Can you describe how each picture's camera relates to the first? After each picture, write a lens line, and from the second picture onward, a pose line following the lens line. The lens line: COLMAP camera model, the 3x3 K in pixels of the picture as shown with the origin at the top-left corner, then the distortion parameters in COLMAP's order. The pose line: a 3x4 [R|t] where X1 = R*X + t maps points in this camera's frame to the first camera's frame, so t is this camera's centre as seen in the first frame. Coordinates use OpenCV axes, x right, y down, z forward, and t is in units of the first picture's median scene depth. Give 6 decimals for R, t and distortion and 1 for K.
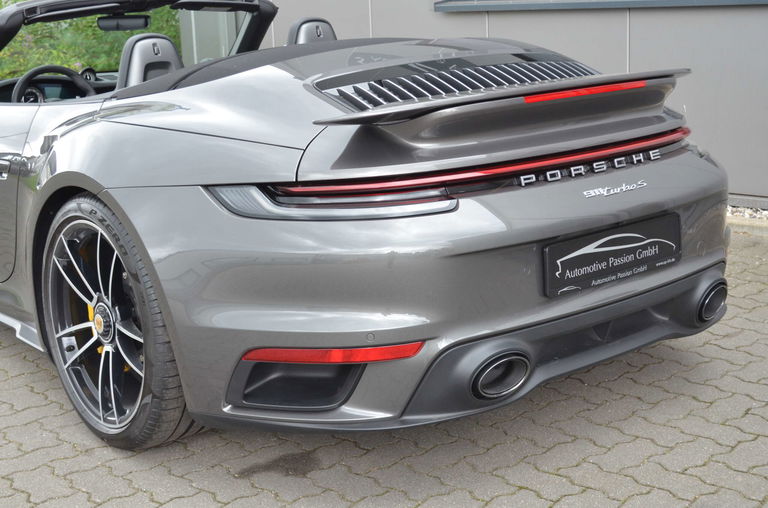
lens RADIAL K [[1129.2, 0, 384.0], [0, 1129.2, 254.0], [0, 0, 1]] dist [0.004848, -0.068356]
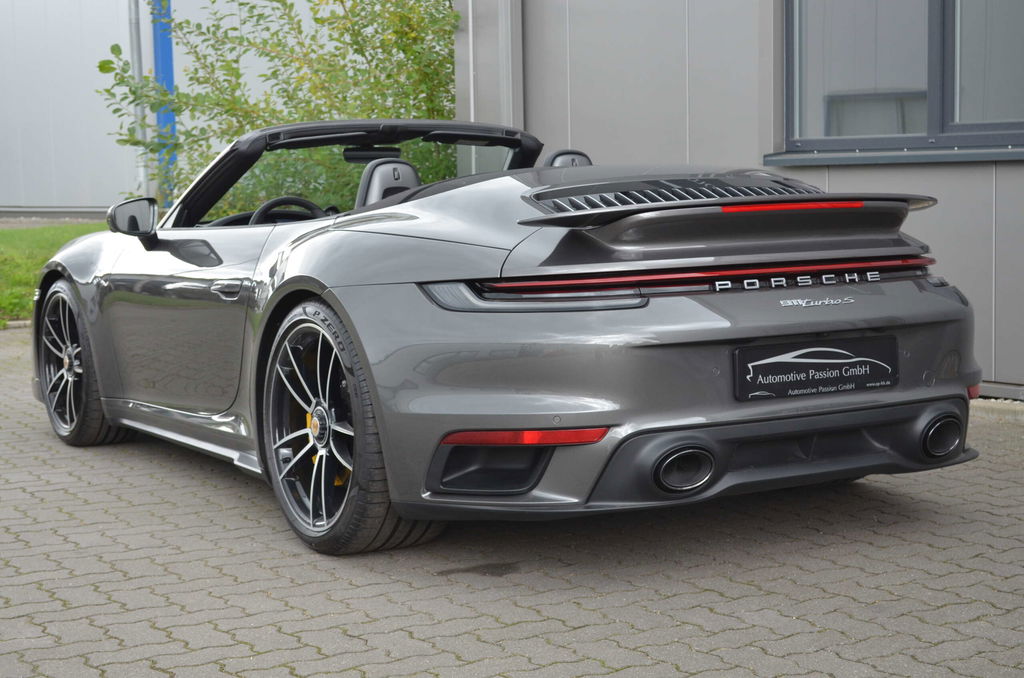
lens RADIAL K [[1762.8, 0, 512.0], [0, 1762.8, 339.0], [0, 0, 1]] dist [-0.013775, -0.061866]
pose [[0.986089, 0.036462, -0.162172, 0.183902], [-0.057660, 0.990098, -0.127990, 0.184360], [0.155900, 0.135560, 0.978427, -0.556449]]
